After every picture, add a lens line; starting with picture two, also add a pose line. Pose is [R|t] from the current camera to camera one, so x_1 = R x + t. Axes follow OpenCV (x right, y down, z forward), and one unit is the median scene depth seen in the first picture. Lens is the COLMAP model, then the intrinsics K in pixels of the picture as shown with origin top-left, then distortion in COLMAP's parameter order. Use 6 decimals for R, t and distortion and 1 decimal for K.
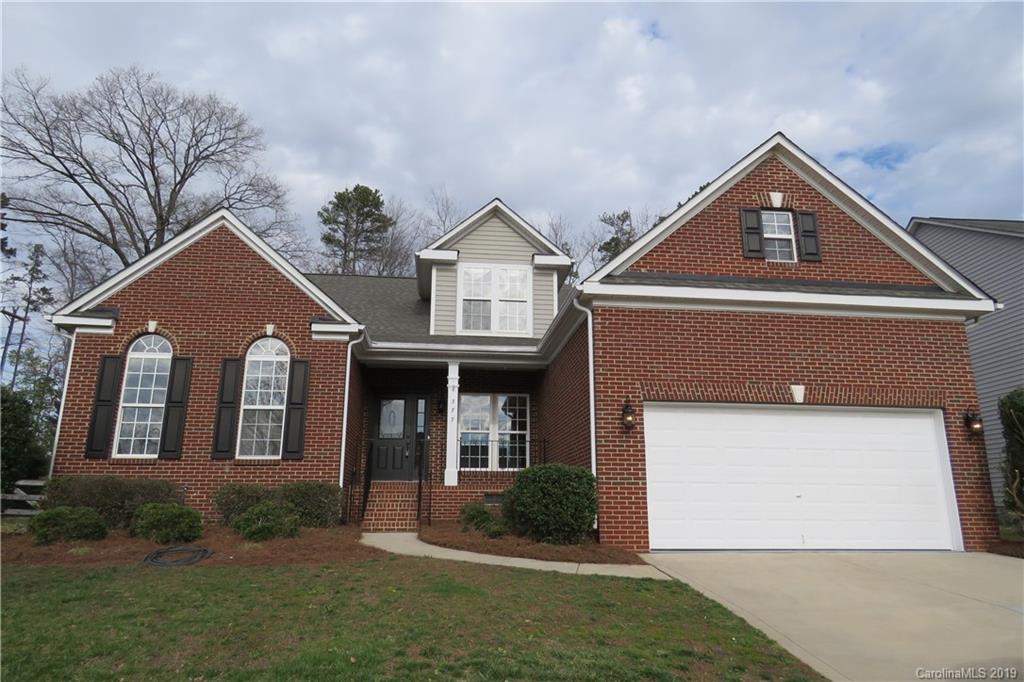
lens RADIAL K [[654.3, 0, 505.3], [0, 654.3, 346.1], [0, 0, 1]] dist [-0.007153, 0.001904]
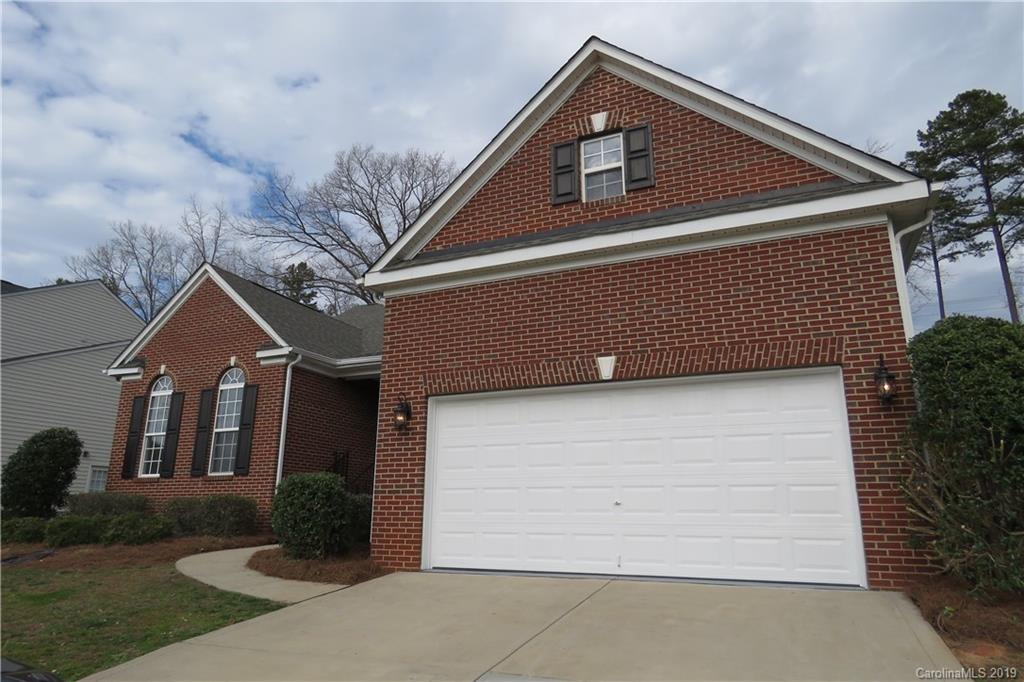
lens RADIAL K [[645.1, 0, 512.0], [0, 645.1, 341.0], [0, 0, 1]] dist [-0.001719, 0.000113]
pose [[0.870707, -0.131186, -0.473982, 0.641991], [0.124908, 0.991153, -0.044870, 0.055969], [0.475675, -0.020136, 0.879390, 0.260985]]
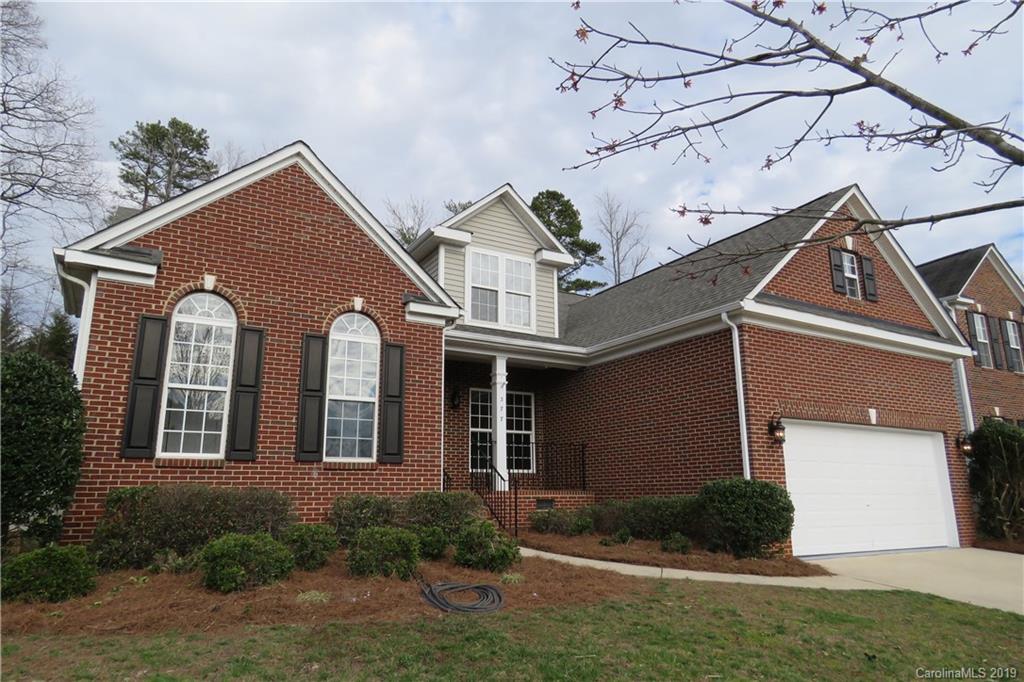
lens RADIAL K [[652.9, 0, 511.0], [0, 652.9, 346.5], [0, 0, 1]] dist [-0.012416, 0.000443]
pose [[0.914404, 0.087258, 0.395286, -0.539149], [-0.096023, 0.995376, 0.002402, 0.008420], [-0.393248, -0.040153, 0.918555, 0.183505]]
